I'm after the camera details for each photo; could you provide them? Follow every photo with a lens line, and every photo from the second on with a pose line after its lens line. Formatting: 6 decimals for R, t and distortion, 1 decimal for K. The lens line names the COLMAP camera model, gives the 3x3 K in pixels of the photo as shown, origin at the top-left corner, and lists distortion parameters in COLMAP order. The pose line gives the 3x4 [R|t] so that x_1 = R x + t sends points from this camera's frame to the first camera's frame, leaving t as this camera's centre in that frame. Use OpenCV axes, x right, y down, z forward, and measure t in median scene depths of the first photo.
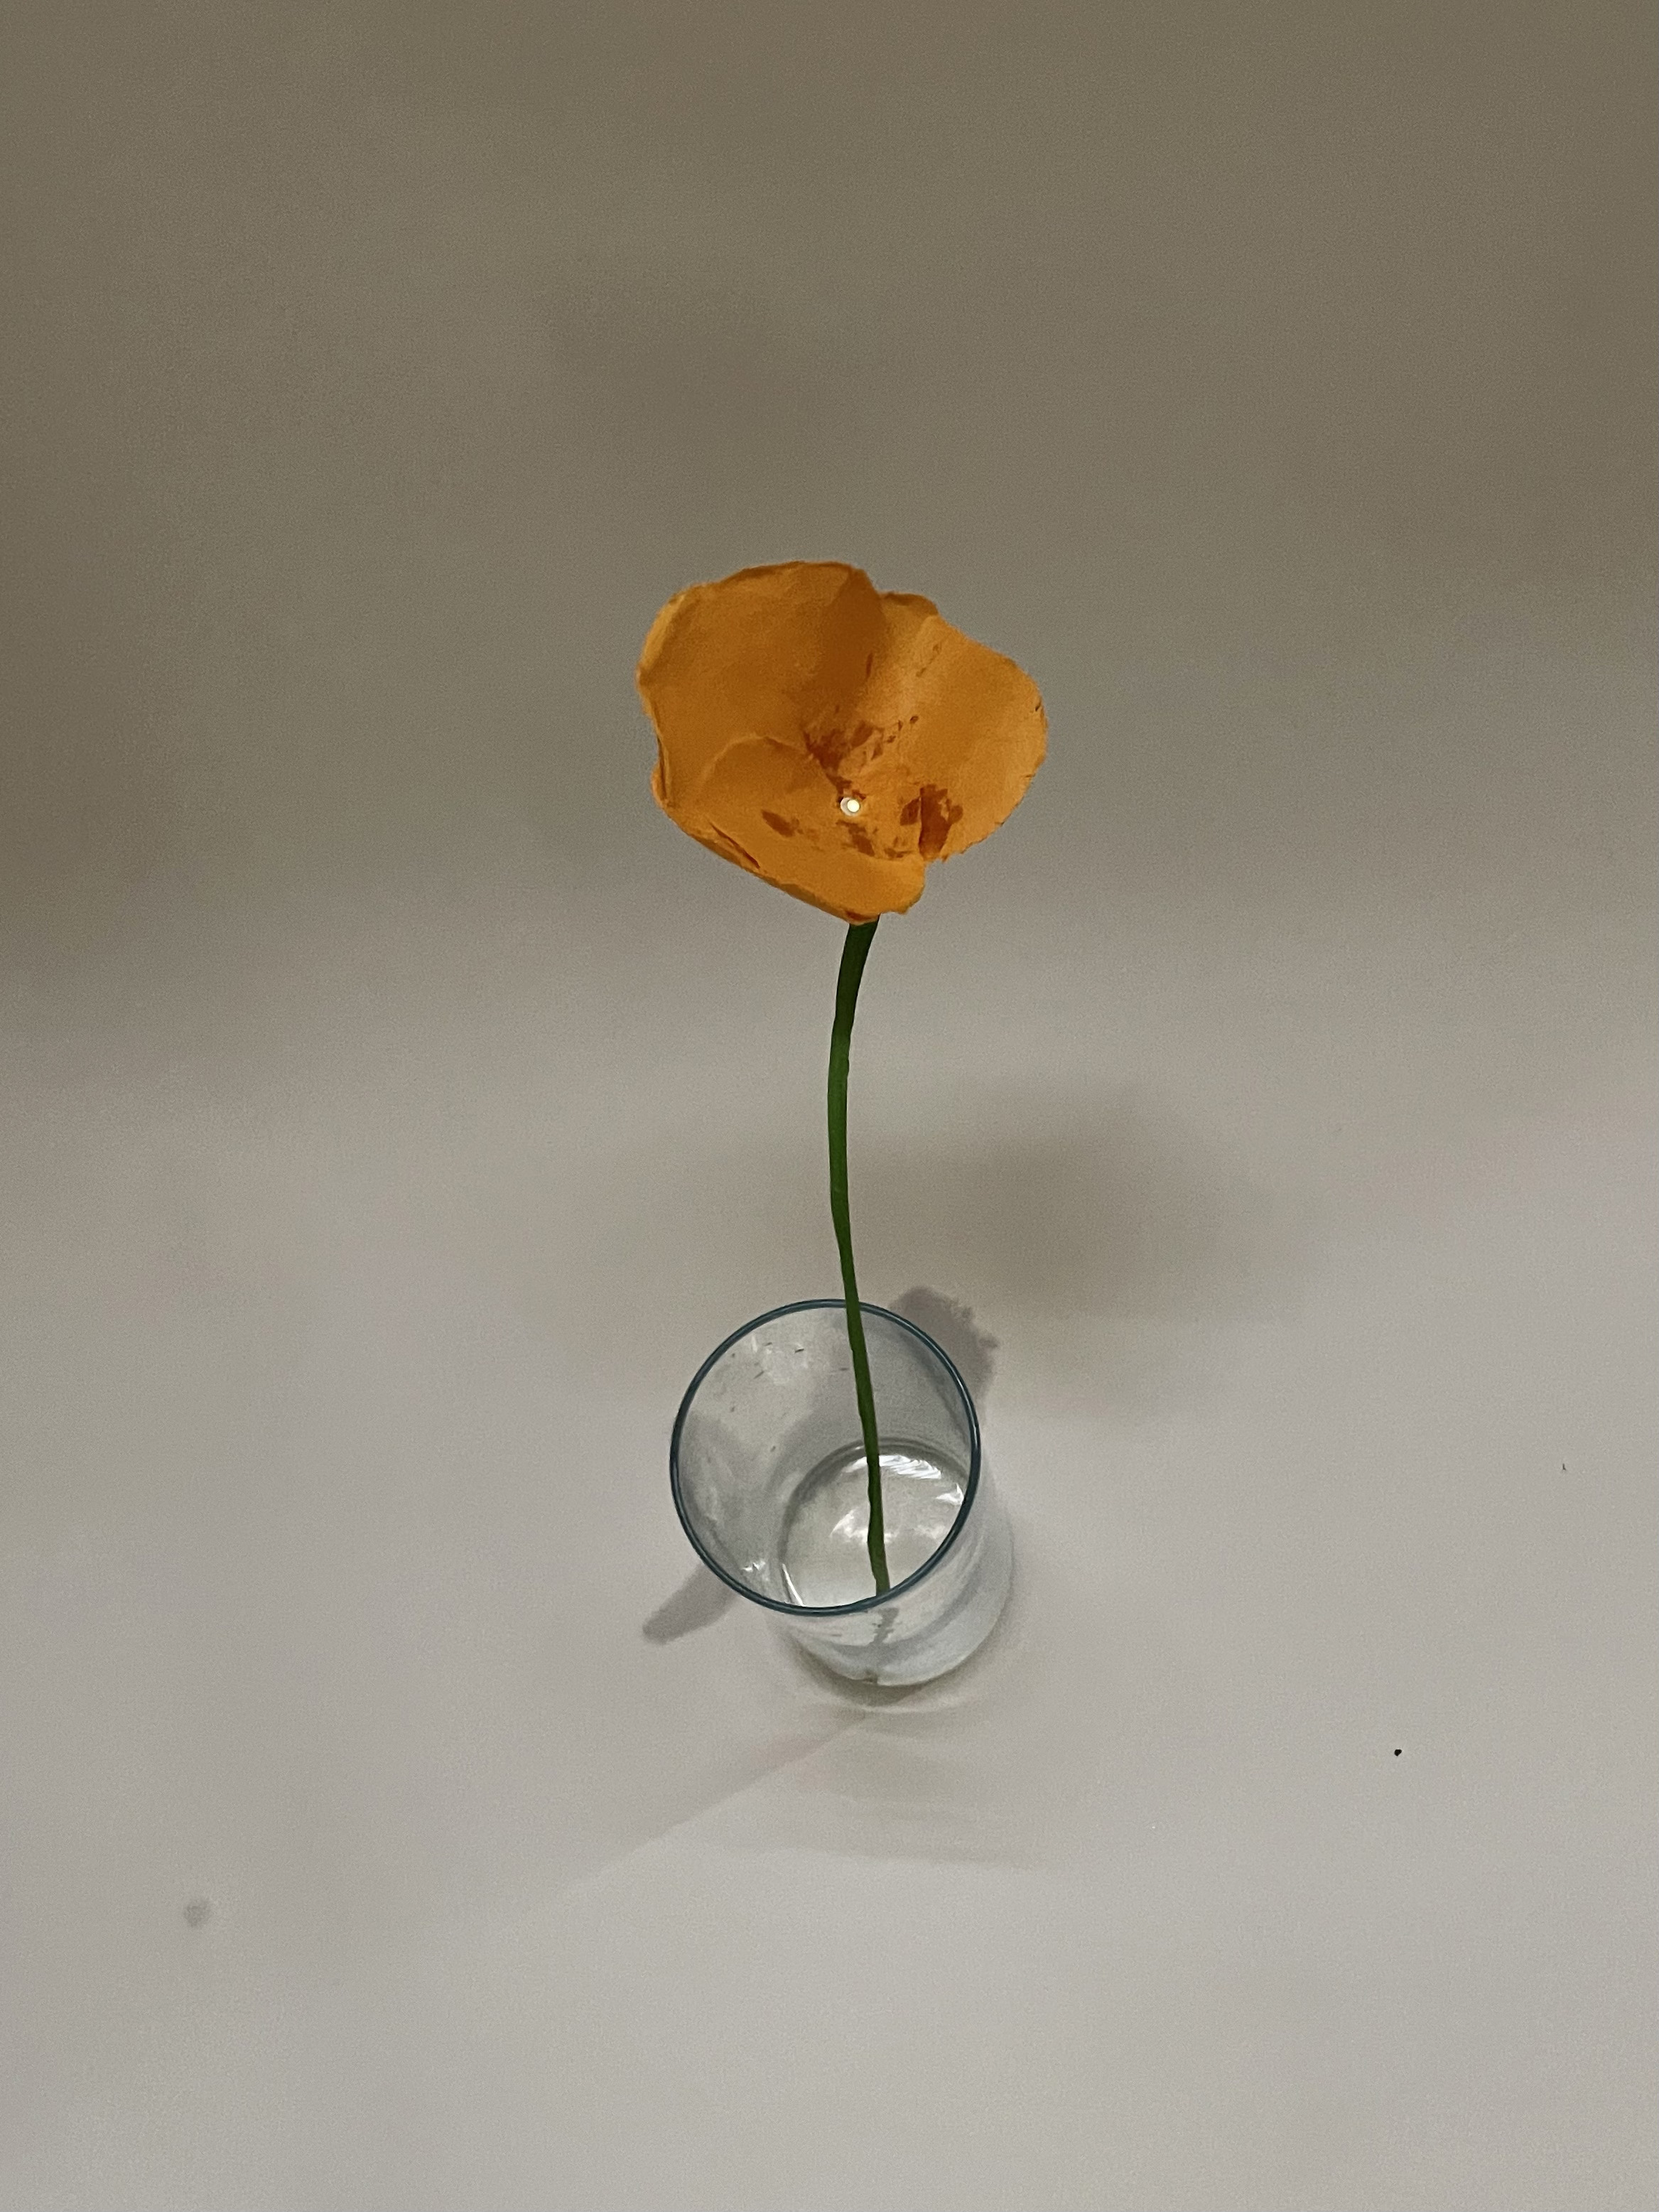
lens RADIAL K [[2203.3, 0, 829.5], [0, 2203.3, 1106.0], [0, 0, 1]] dist [-0.007148, -0.002302]
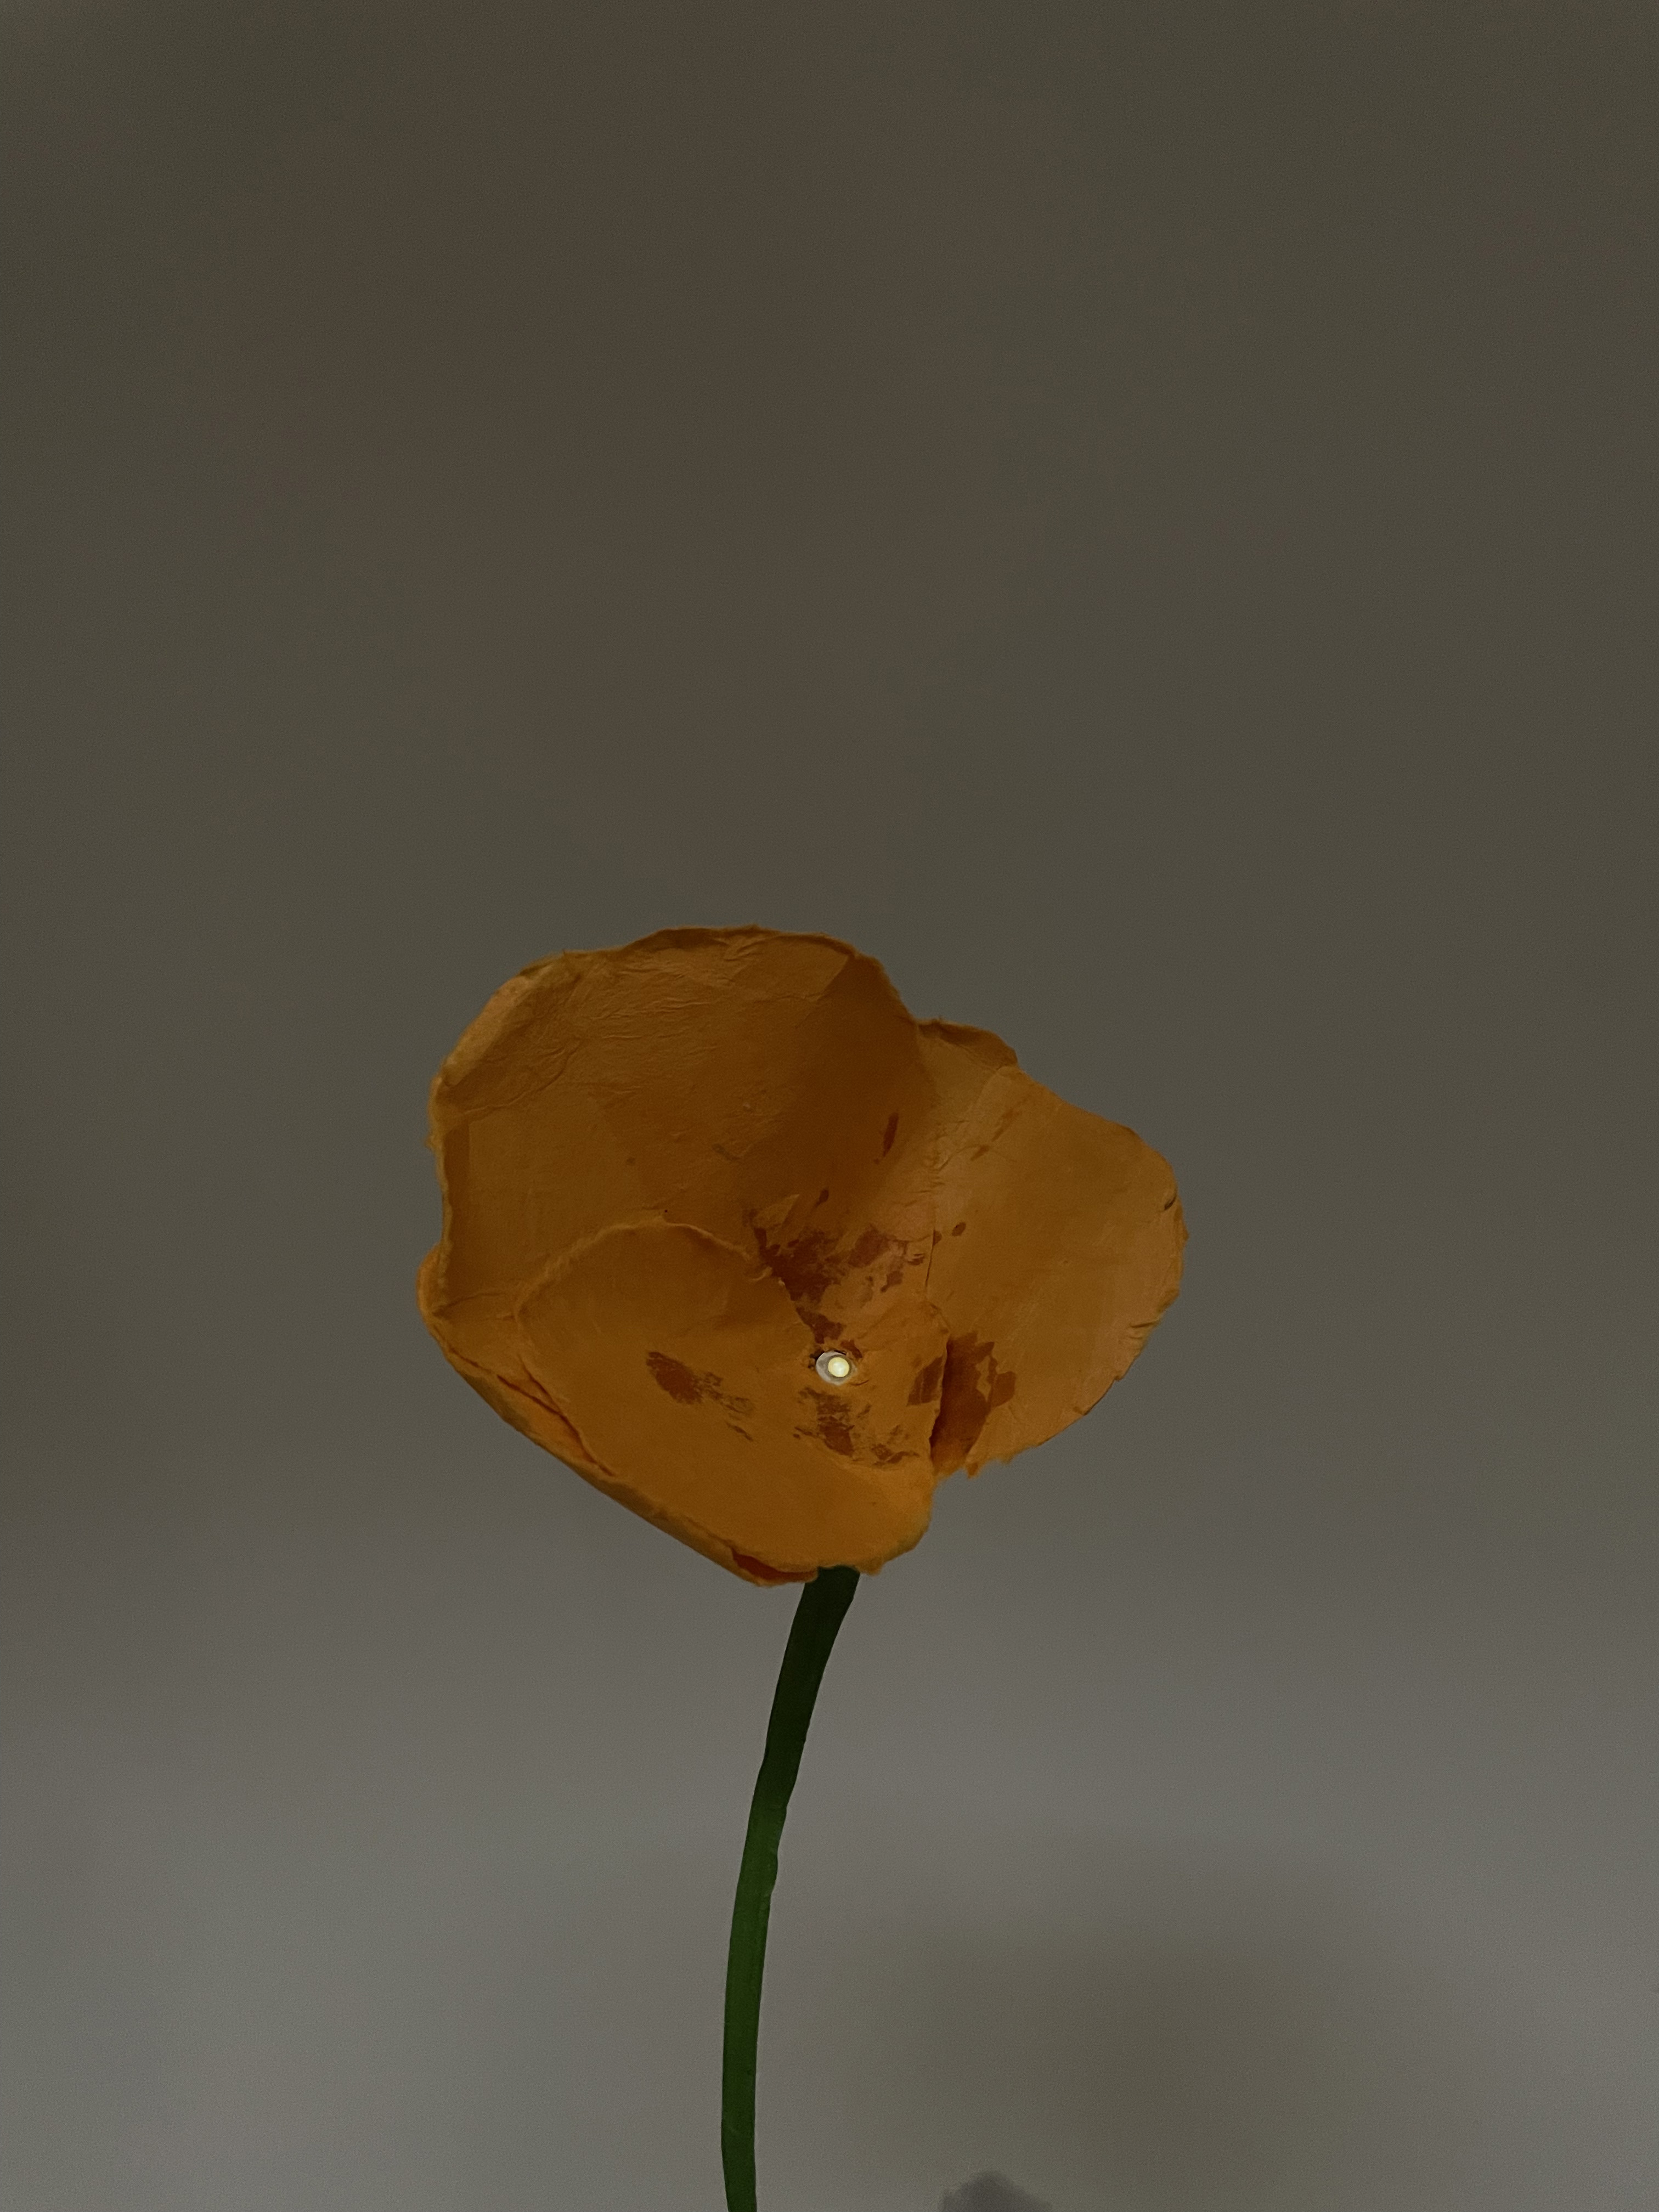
lens RADIAL K [[1585.7, 0, 842.8], [0, 1585.7, 1110.5], [0, 0, 1]] dist [0.037594, -0.002108]
pose [[0.984794, 0.058957, -0.163416, 0.076432], [-0.111575, 0.935653, -0.334821, -0.062505], [0.133160, 0.347963, 0.928003, 0.610430]]
